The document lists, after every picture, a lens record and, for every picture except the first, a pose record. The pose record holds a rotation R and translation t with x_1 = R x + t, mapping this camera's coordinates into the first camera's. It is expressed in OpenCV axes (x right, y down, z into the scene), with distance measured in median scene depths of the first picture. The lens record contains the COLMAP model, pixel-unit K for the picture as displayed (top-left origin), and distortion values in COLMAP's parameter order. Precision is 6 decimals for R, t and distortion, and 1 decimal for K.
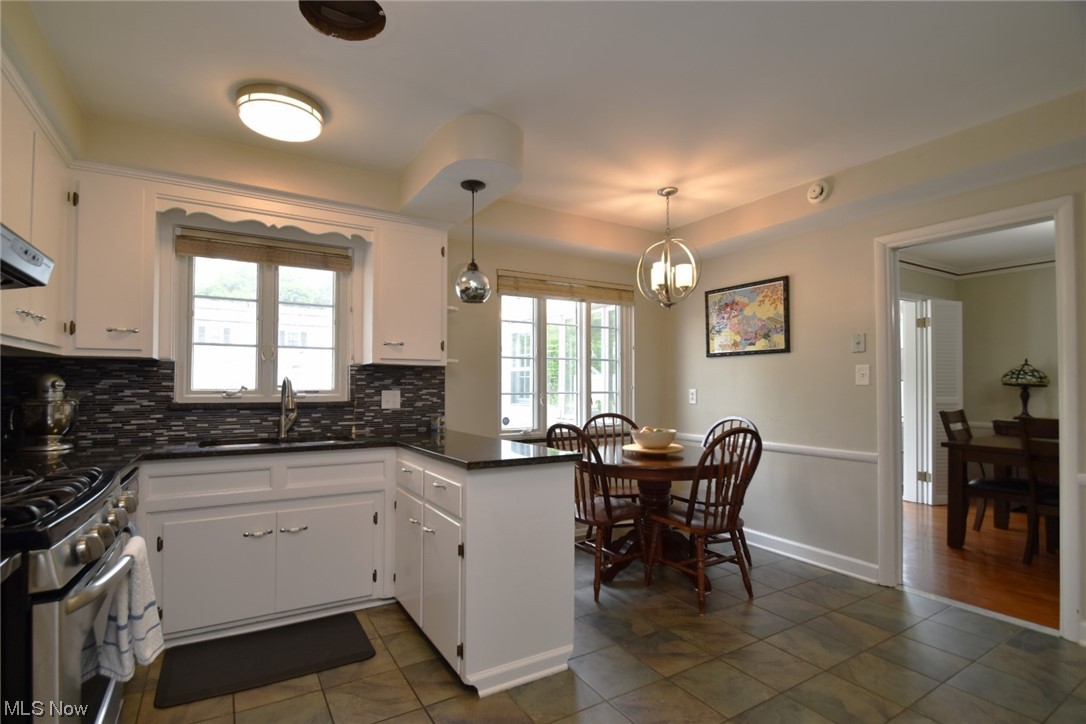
lens RADIAL K [[504.4, 0, 540.4], [0, 504.4, 377.6], [0, 0, 1]] dist [0.000662, -0.012275]
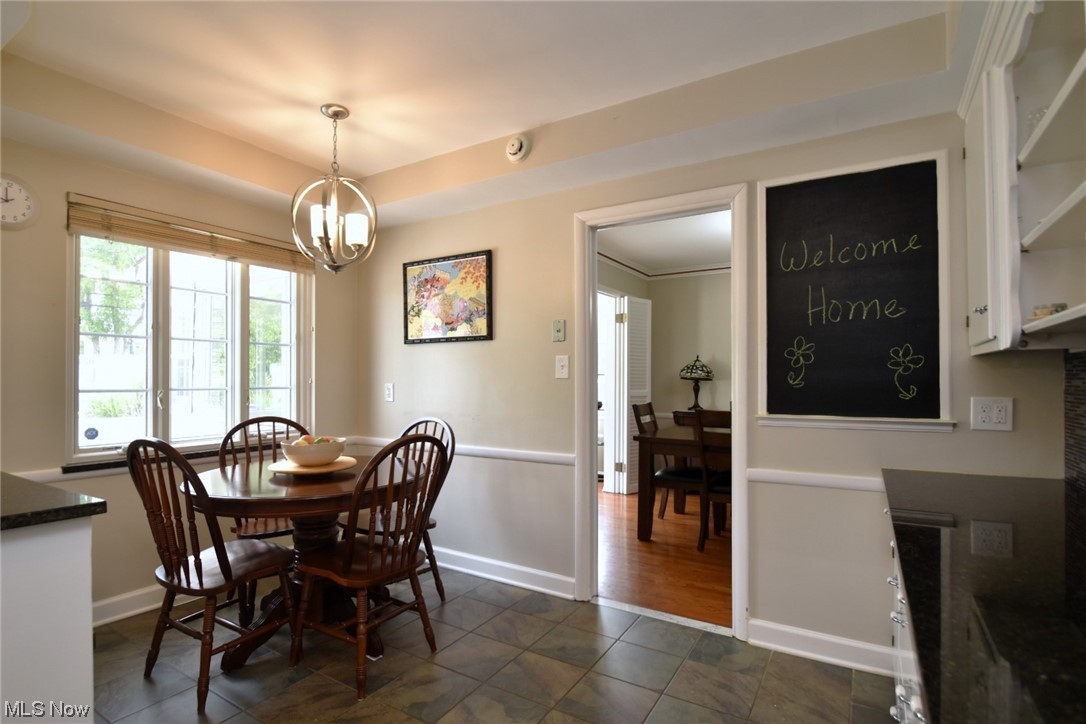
lens RADIAL K [[534.3, 0, 541.9], [0, 534.3, 377.6], [0, 0, 1]] dist [0.000388, -0.000075]
pose [[0.878092, 0.002473, 0.478485, 0.138040], [-0.008458, 0.999911, 0.010353, 0.004087], [-0.478417, -0.013138, 0.878035, 0.165142]]
